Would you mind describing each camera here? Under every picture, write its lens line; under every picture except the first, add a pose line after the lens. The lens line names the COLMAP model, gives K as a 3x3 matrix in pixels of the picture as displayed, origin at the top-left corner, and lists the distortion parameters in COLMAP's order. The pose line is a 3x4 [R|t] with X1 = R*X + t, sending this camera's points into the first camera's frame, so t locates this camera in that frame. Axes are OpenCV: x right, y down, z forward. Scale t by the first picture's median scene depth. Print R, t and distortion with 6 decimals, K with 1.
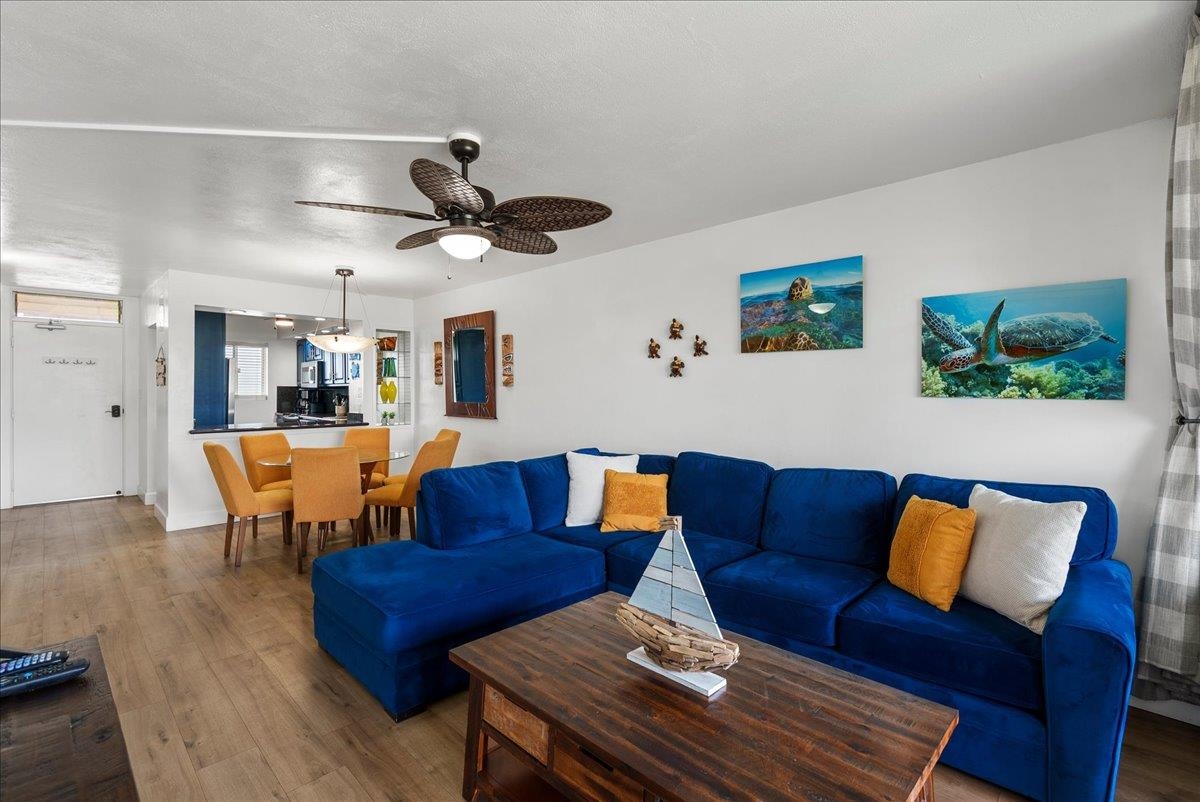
lens RADIAL K [[545.0, 0, 597.7], [0, 545.0, 397.6], [0, 0, 1]] dist [-0.010912, 0.001941]
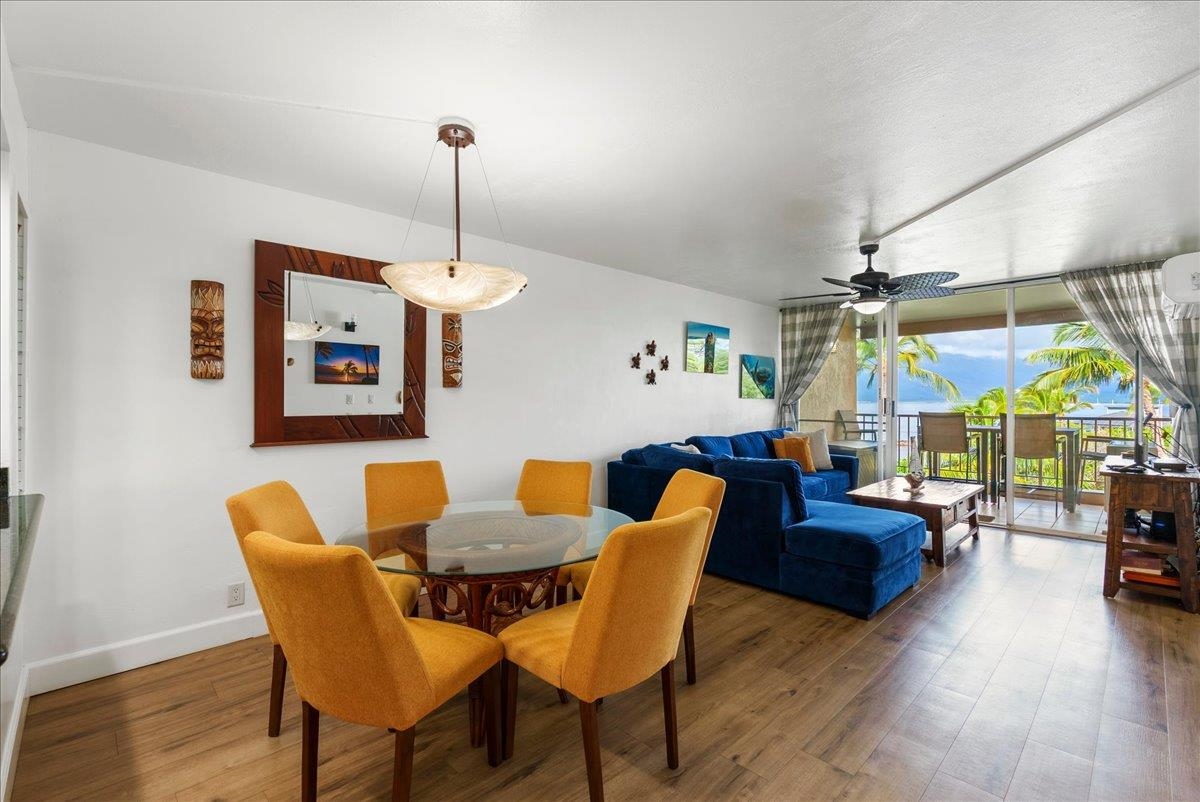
lens RADIAL K [[545.0, 0, 604.2], [0, 545.0, 401.4], [0, 0, 1]] dist [-0.010912, 0.001941]
pose [[0.011569, -0.005091, 0.999920, -1.353086], [0.013567, 0.999896, 0.004934, -0.005463], [-0.999841, 0.013509, 0.011637, 1.262675]]
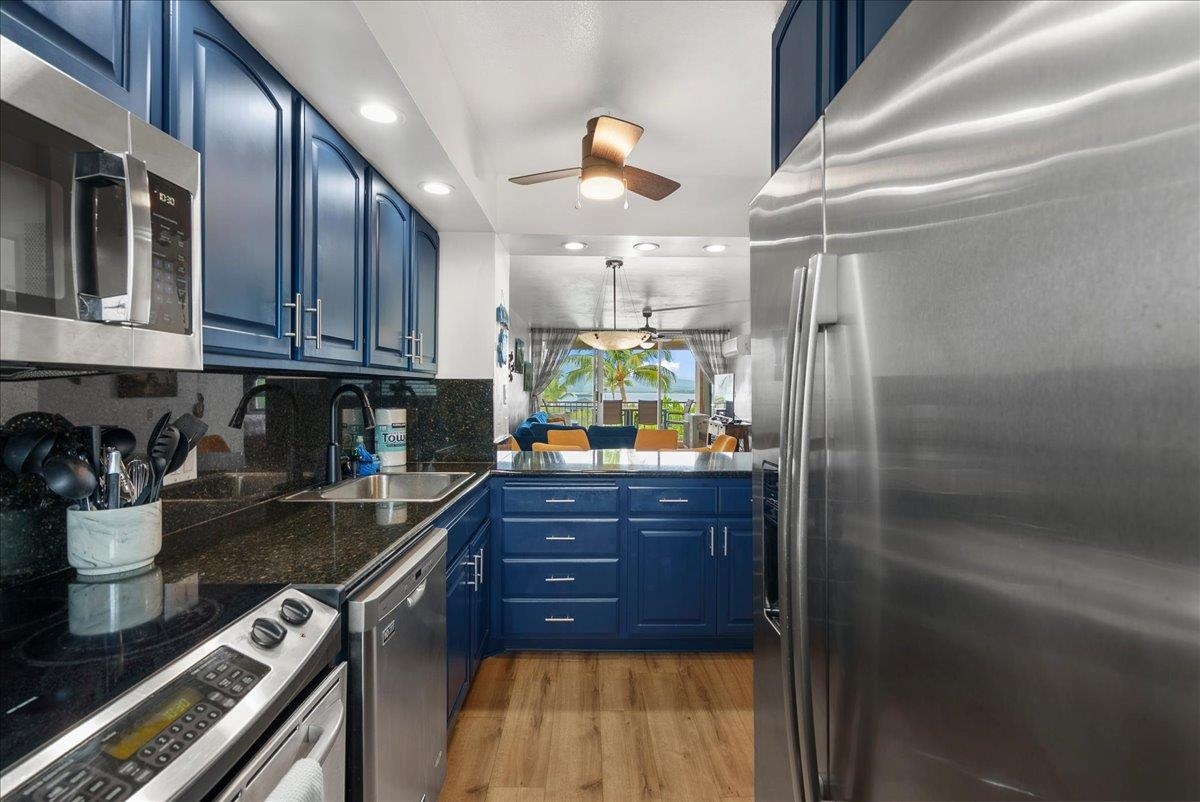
lens RADIAL K [[545.0, 0, 602.0], [0, 545.0, 395.0], [0, 0, 1]] dist [-0.010912, 0.001941]
pose [[-0.718783, -0.014588, 0.695082, -1.614505], [0.001017, 0.999757, 0.022035, -0.040335], [-0.695234, 0.016545, -0.718593, 2.456086]]
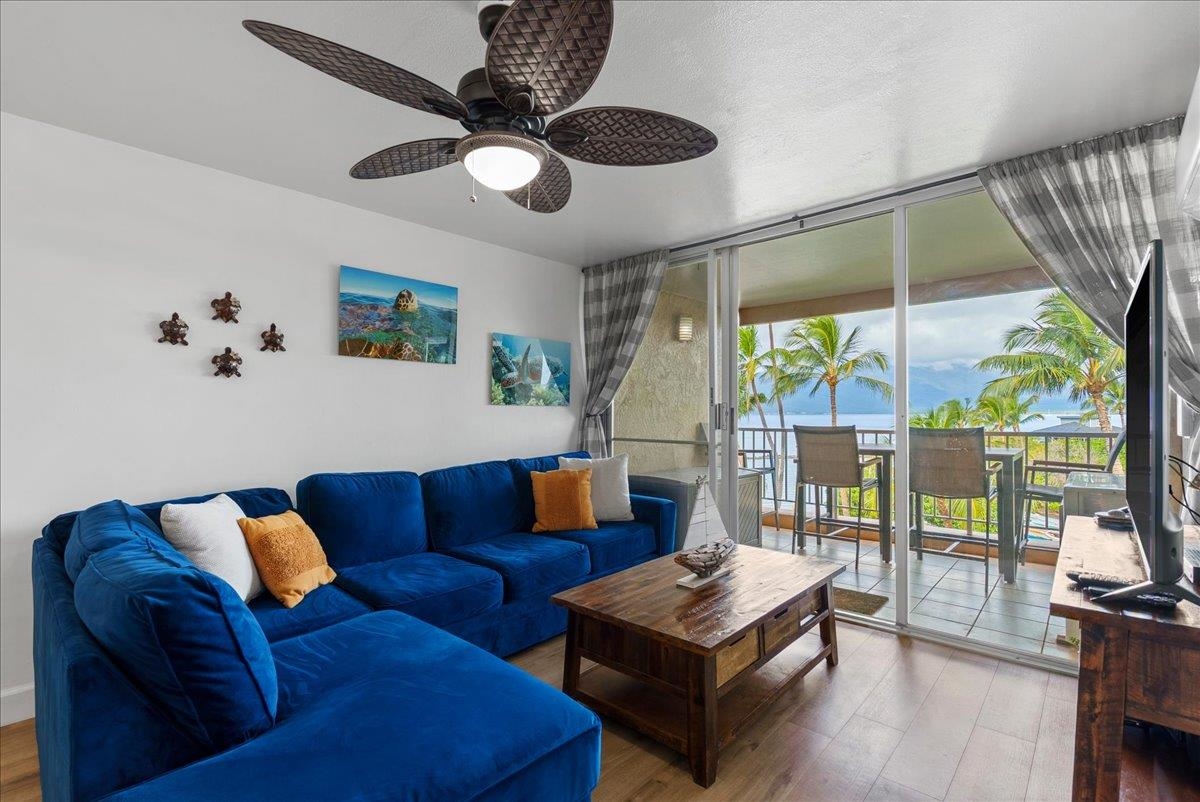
lens RADIAL K [[545.0, 0, 608.4], [0, 545.0, 411.6], [0, 0, 1]] dist [-0.010912, 0.001941]
pose [[-0.044776, -0.000884, 0.998997, -0.646542], [0.017597, 0.999844, 0.001674, 0.015561], [-0.998842, 0.017655, -0.044753, 0.630030]]
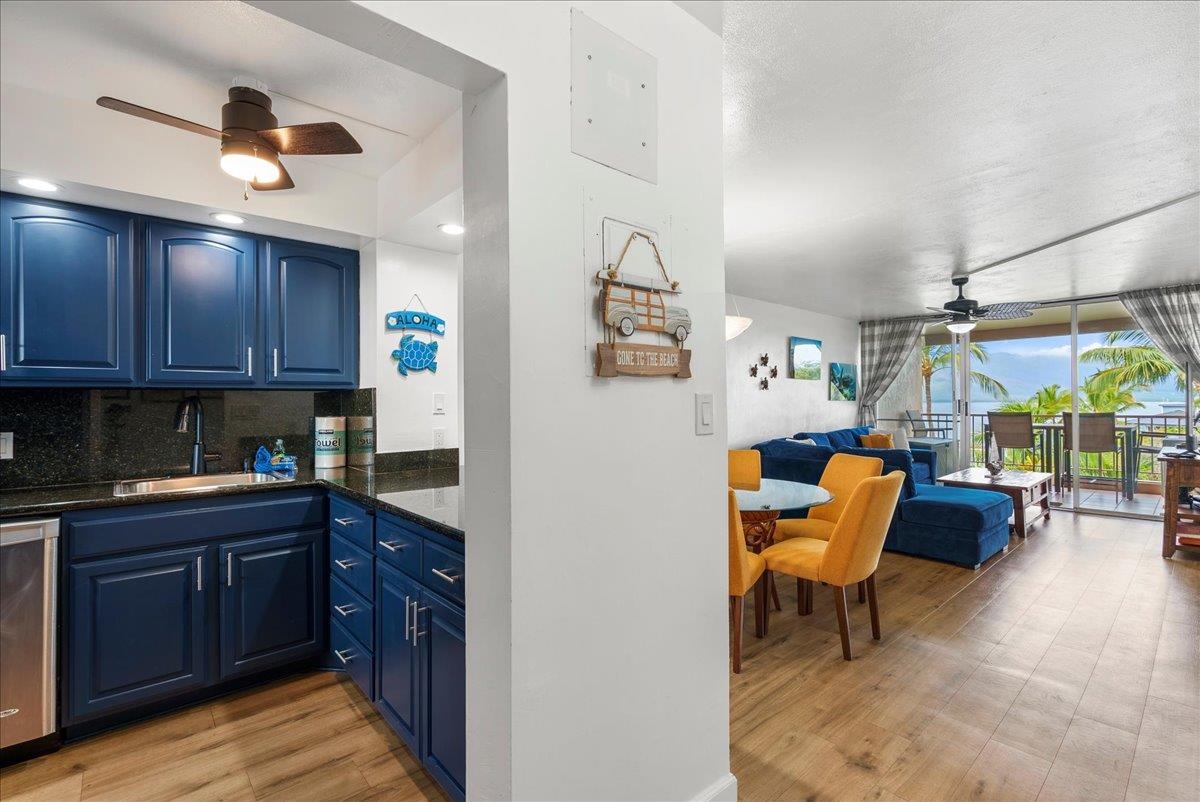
lens RADIAL K [[545.0, 0, 601.6], [0, 545.0, 396.8], [0, 0, 1]] dist [-0.010912, 0.001941]
pose [[0.065797, 0.006939, 0.997809, -1.694301], [0.020038, 0.999765, -0.008274, -0.016380], [-0.997632, 0.020539, 0.065643, 1.575093]]
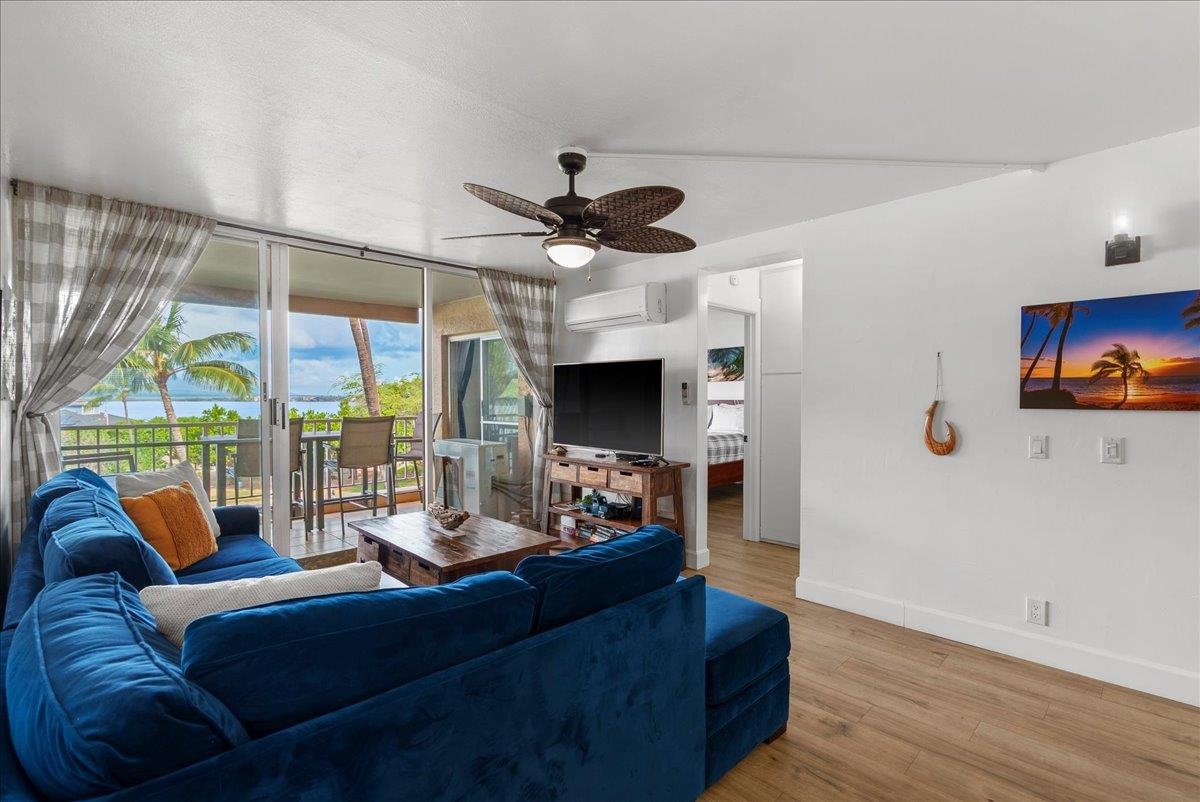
lens RADIAL K [[545.0, 0, 607.4], [0, 545.0, 404.6], [0, 0, 1]] dist [-0.010912, 0.001941]
pose [[-0.999984, -0.002015, 0.005308, -0.224422], [-0.001867, 0.999614, 0.027708, -0.015095], [-0.005361, 0.027697, -0.999602, 1.443832]]
